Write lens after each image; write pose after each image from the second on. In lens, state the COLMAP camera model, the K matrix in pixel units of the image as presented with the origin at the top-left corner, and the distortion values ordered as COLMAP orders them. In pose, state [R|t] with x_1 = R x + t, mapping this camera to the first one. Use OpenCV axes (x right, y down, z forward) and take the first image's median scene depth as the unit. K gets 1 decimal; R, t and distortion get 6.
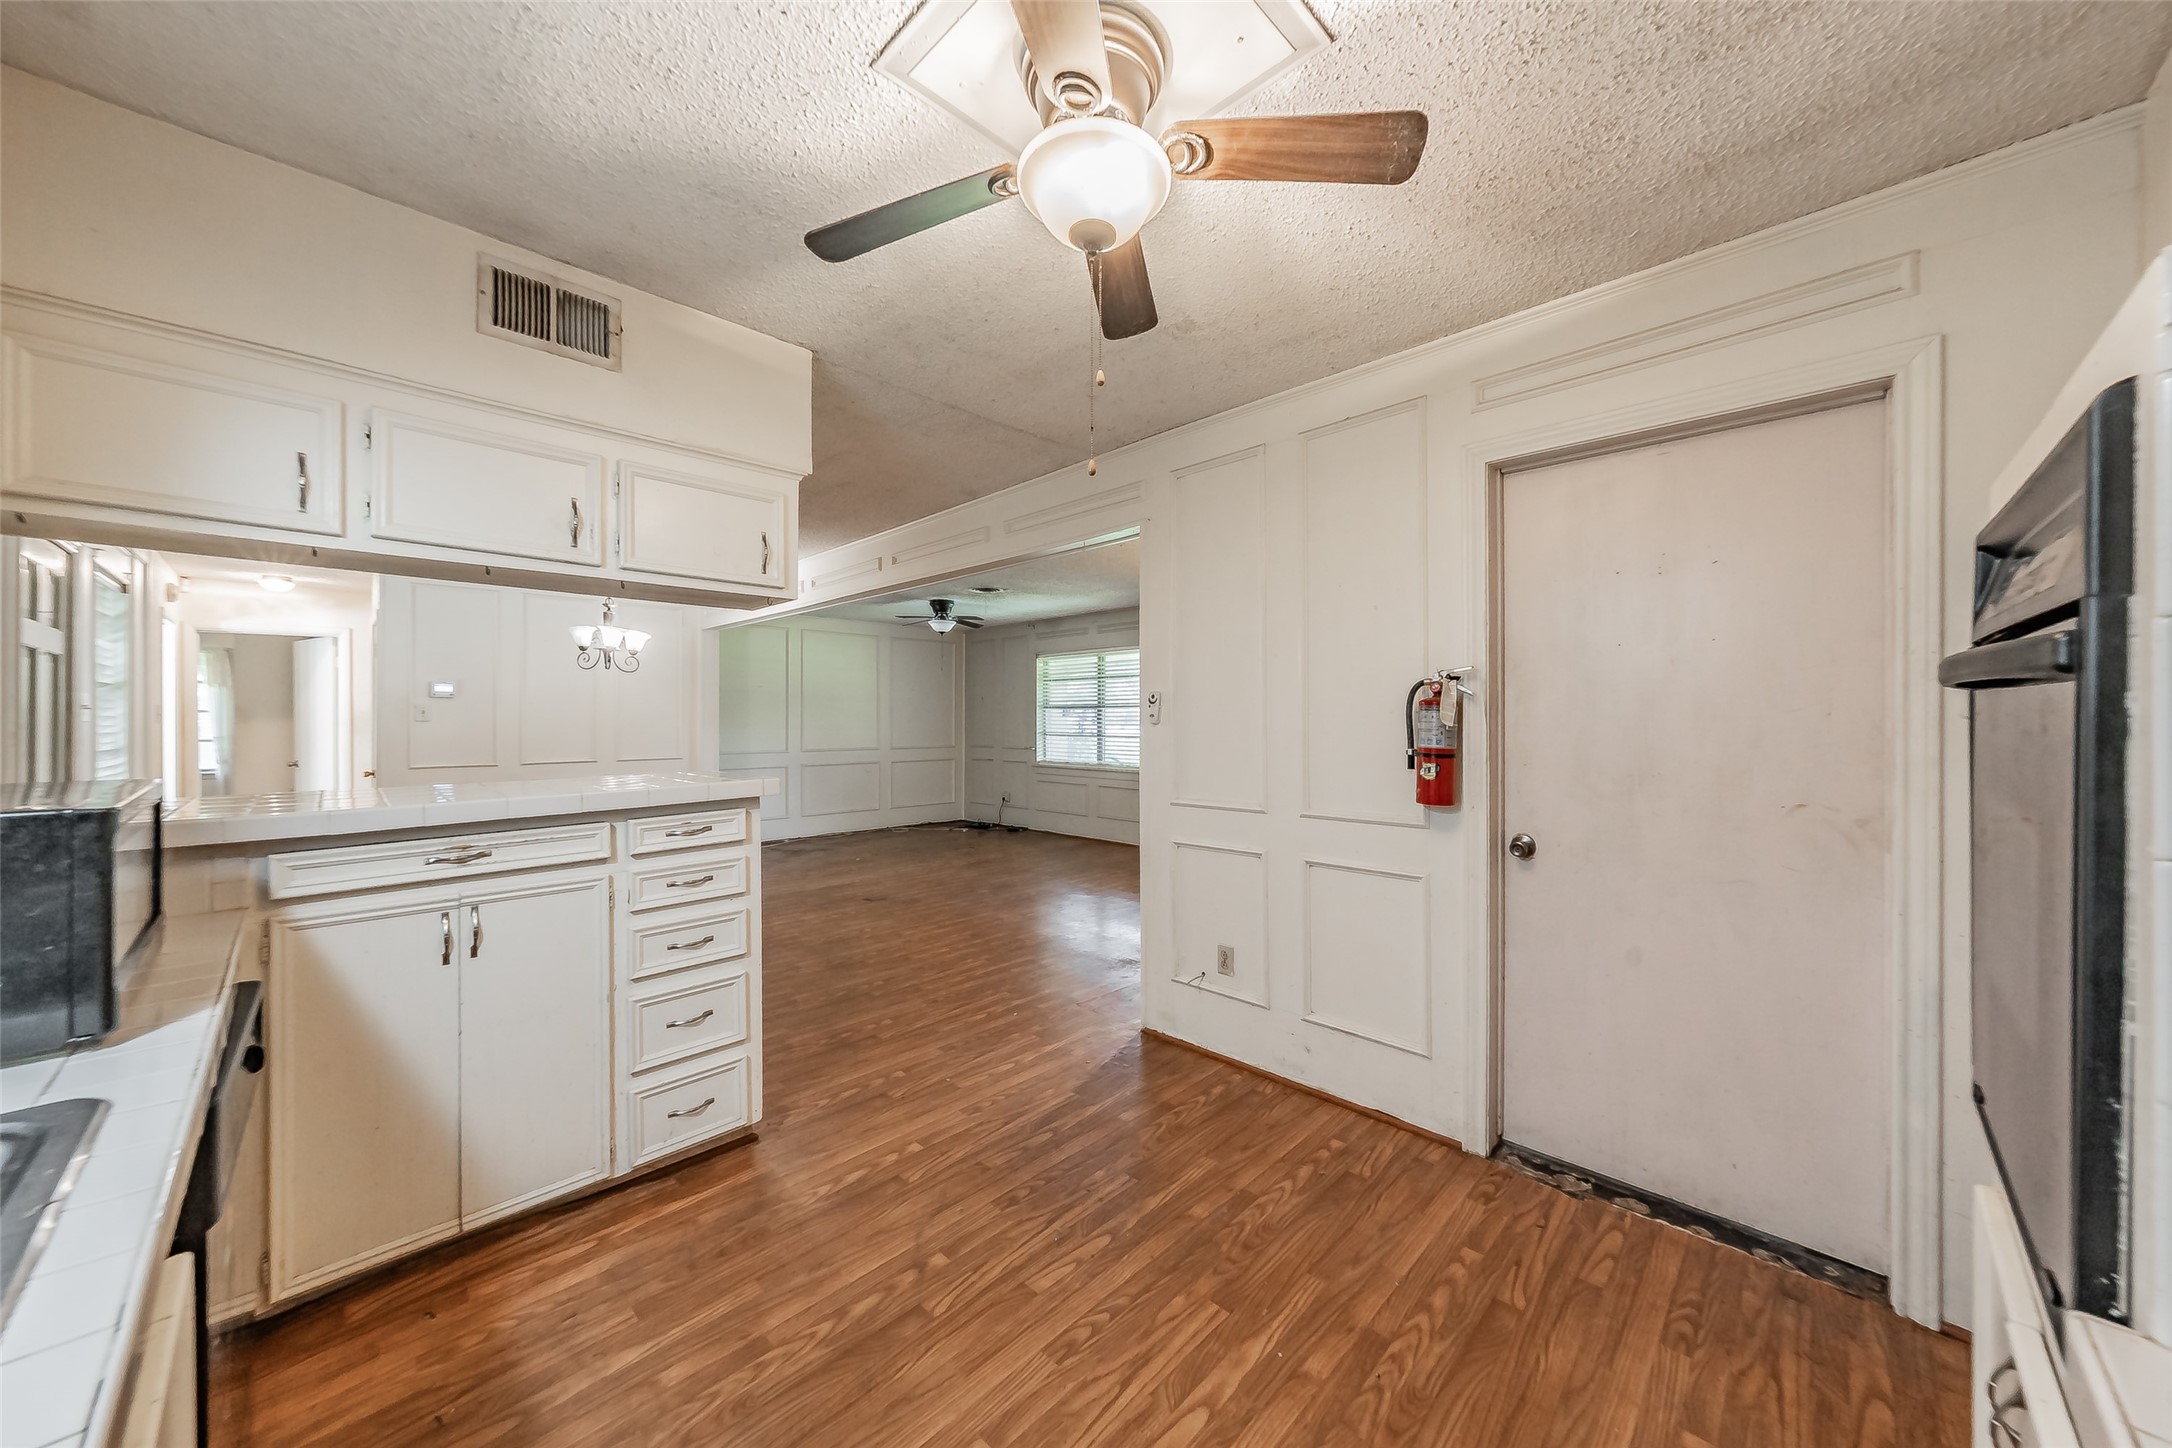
lens RADIAL K [[757.8, 0, 1130.6], [0, 757.8, 723.5], [0, 0, 1]] dist [-0.000175, 0.000104]
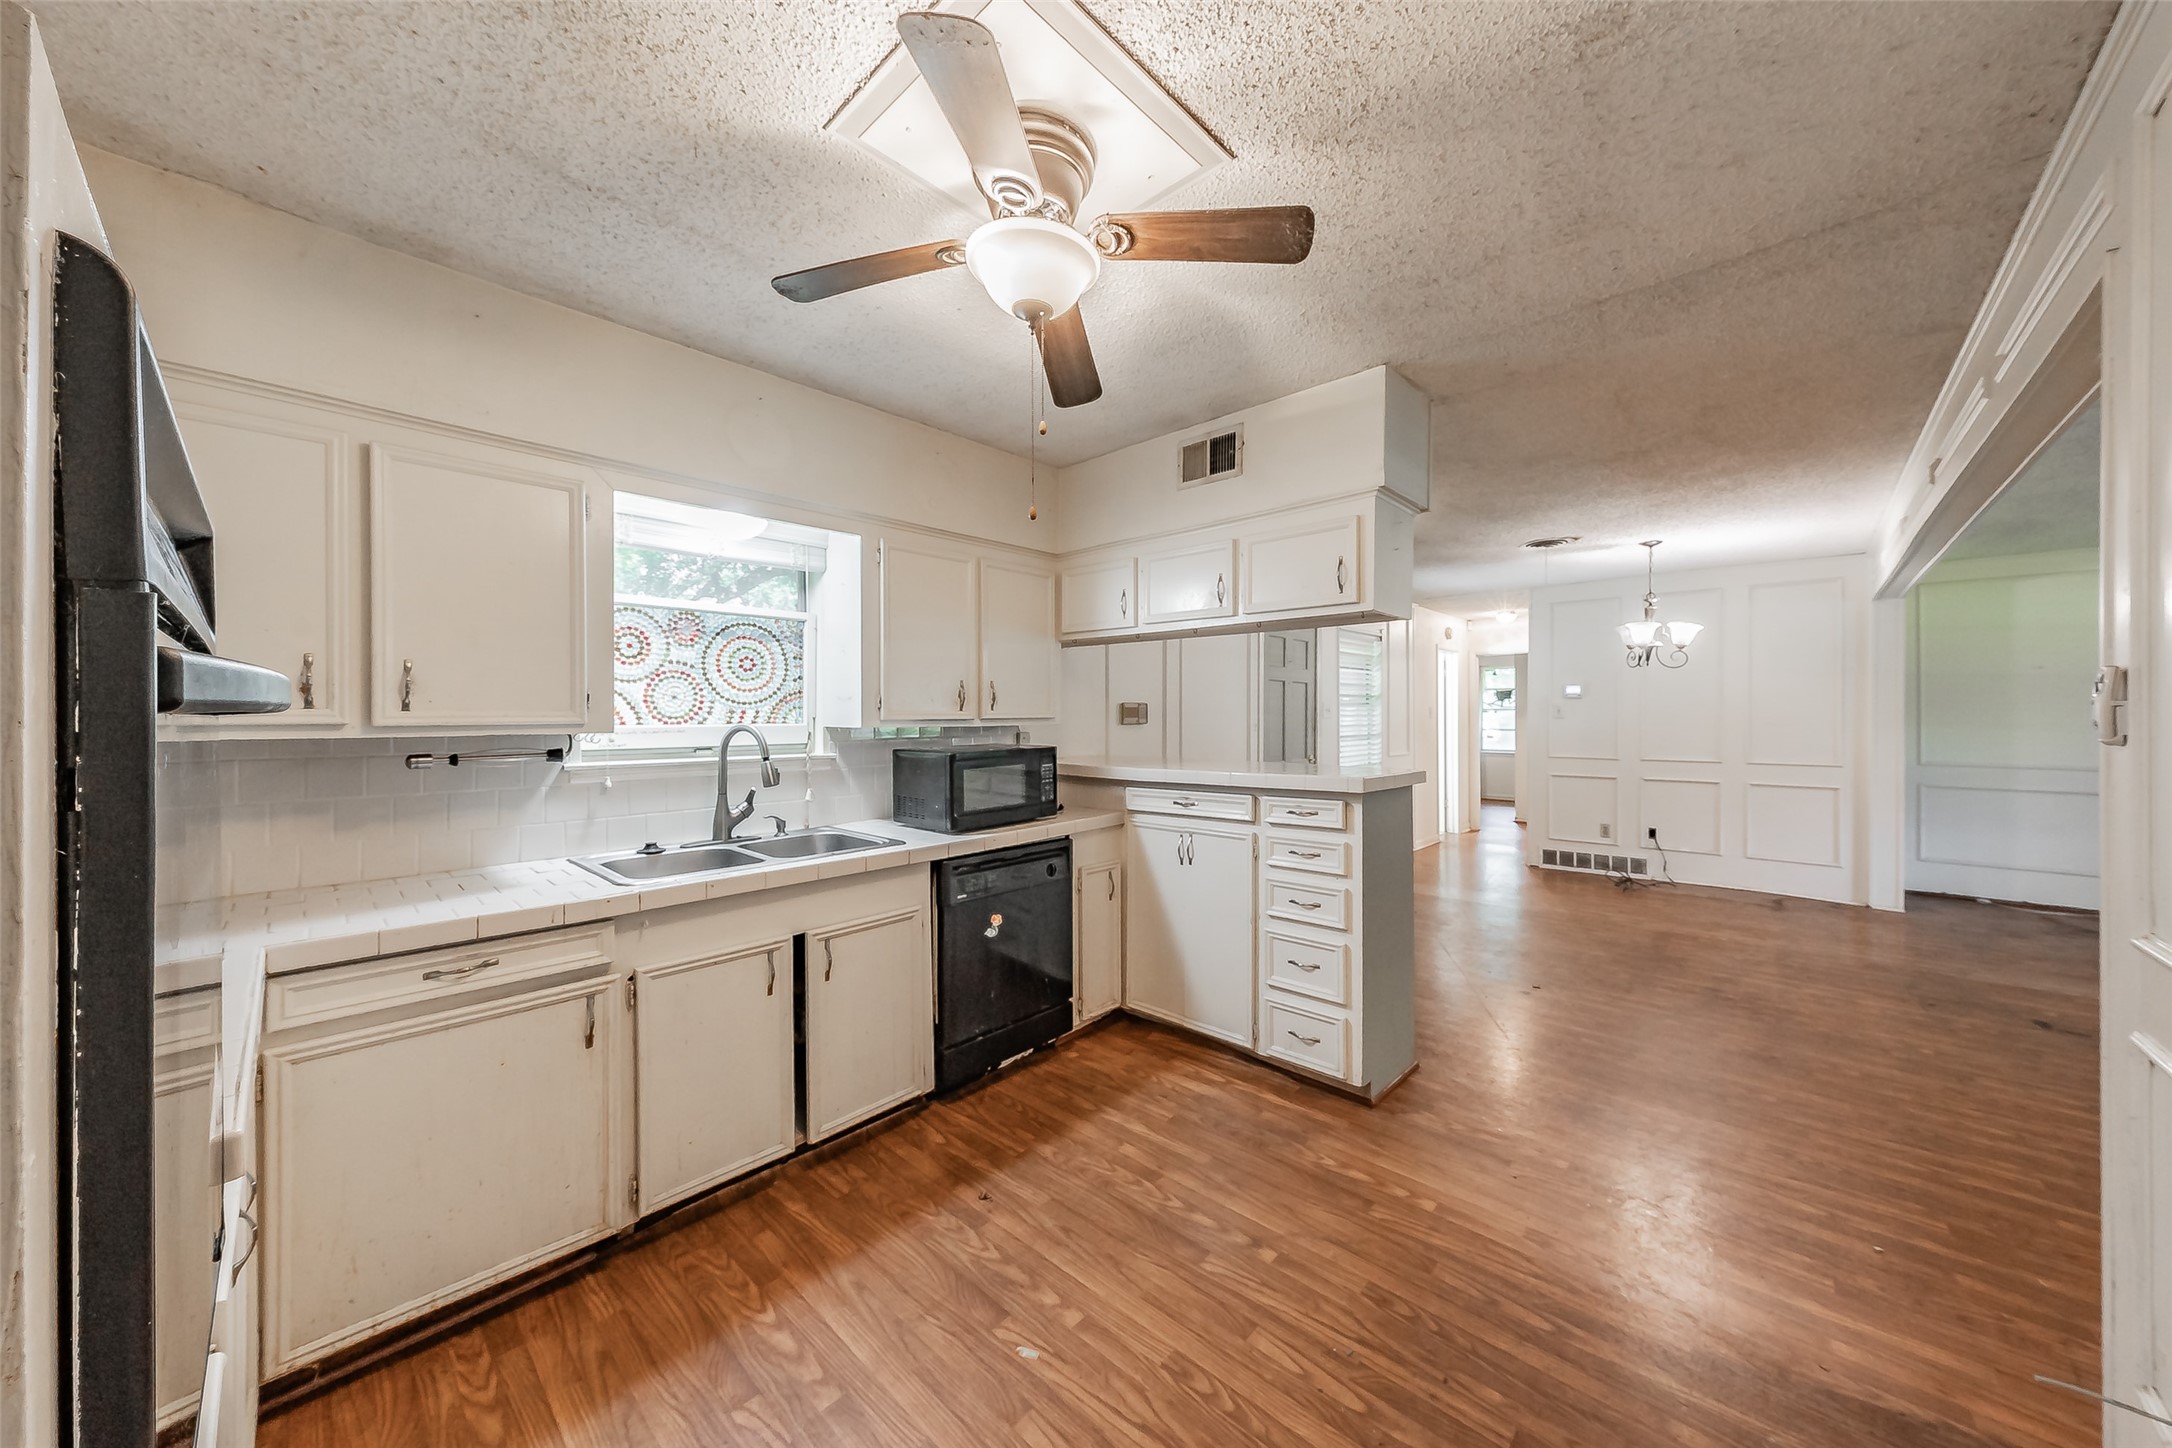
lens RADIAL K [[757.8, 0, 1079.5], [0, 757.8, 714.7], [0, 0, 1]] dist [-0.000175, 0.000104]
pose [[-0.017239, 0.001652, -0.999850, 0.792805], [-0.004218, 0.999990, 0.001725, -0.021984], [0.999843, 0.004248, -0.017231, 0.781545]]
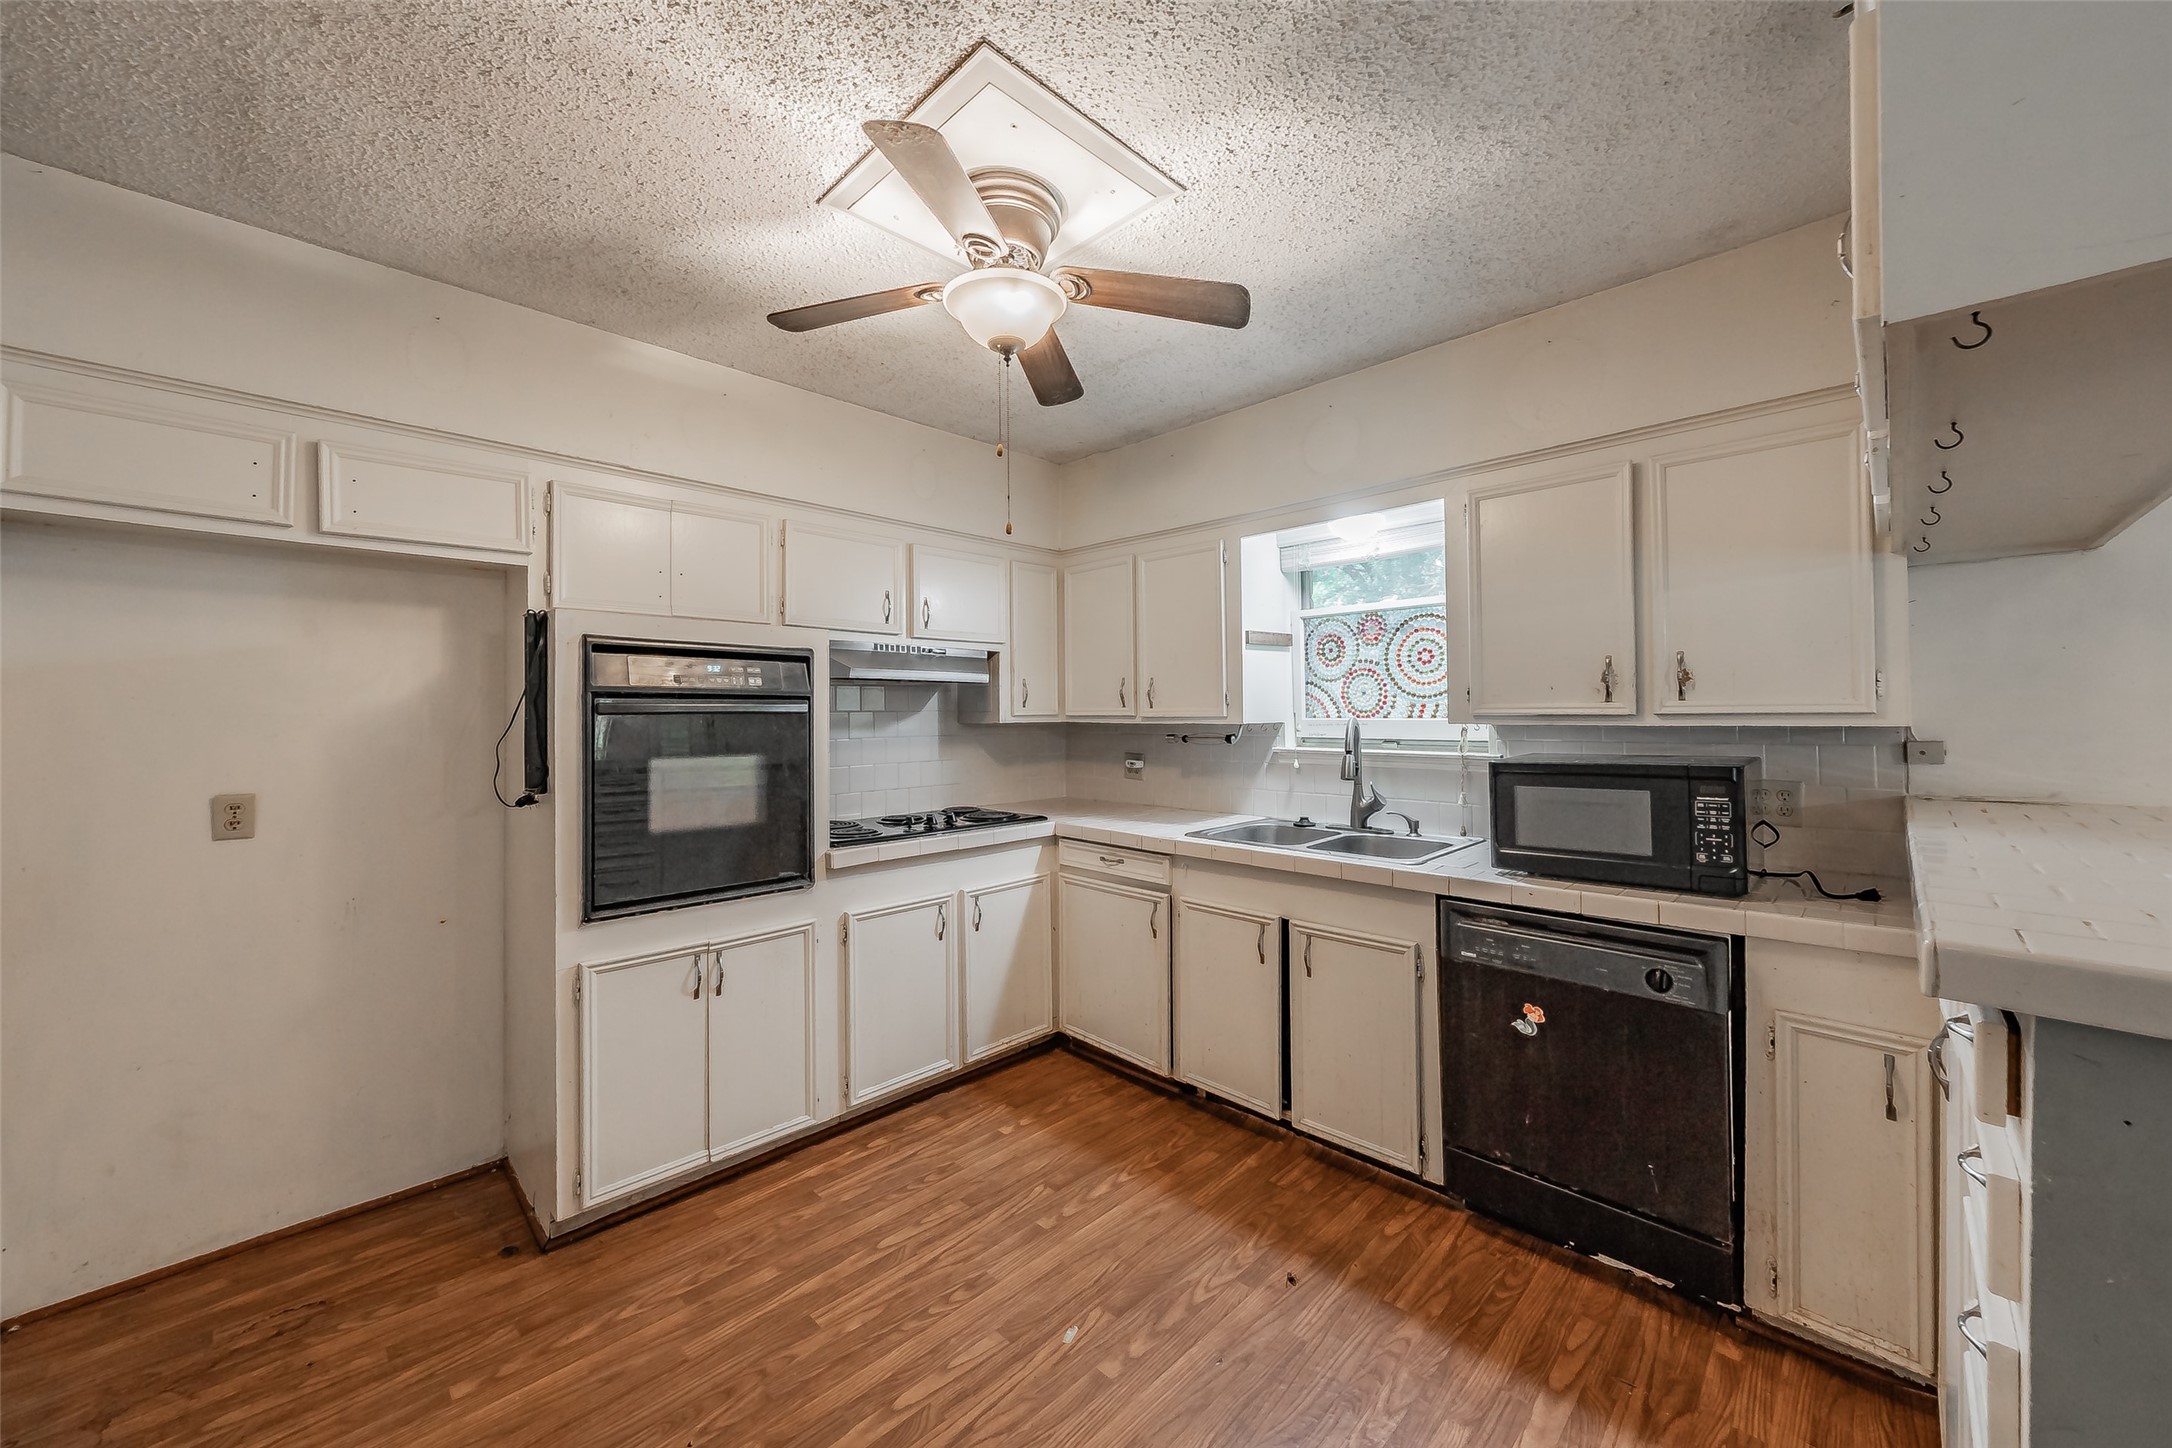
lens RADIAL K [[804.8, 0, 1146.8], [0, 804.8, 706.8], [0, 0, 1]] dist [-0.008116, 0.001345]
pose [[-0.999833, 0.007425, 0.016709, -0.213552], [0.007416, 0.999972, -0.000610, -0.023023], [-0.016713, -0.000486, -0.999860, 1.674240]]
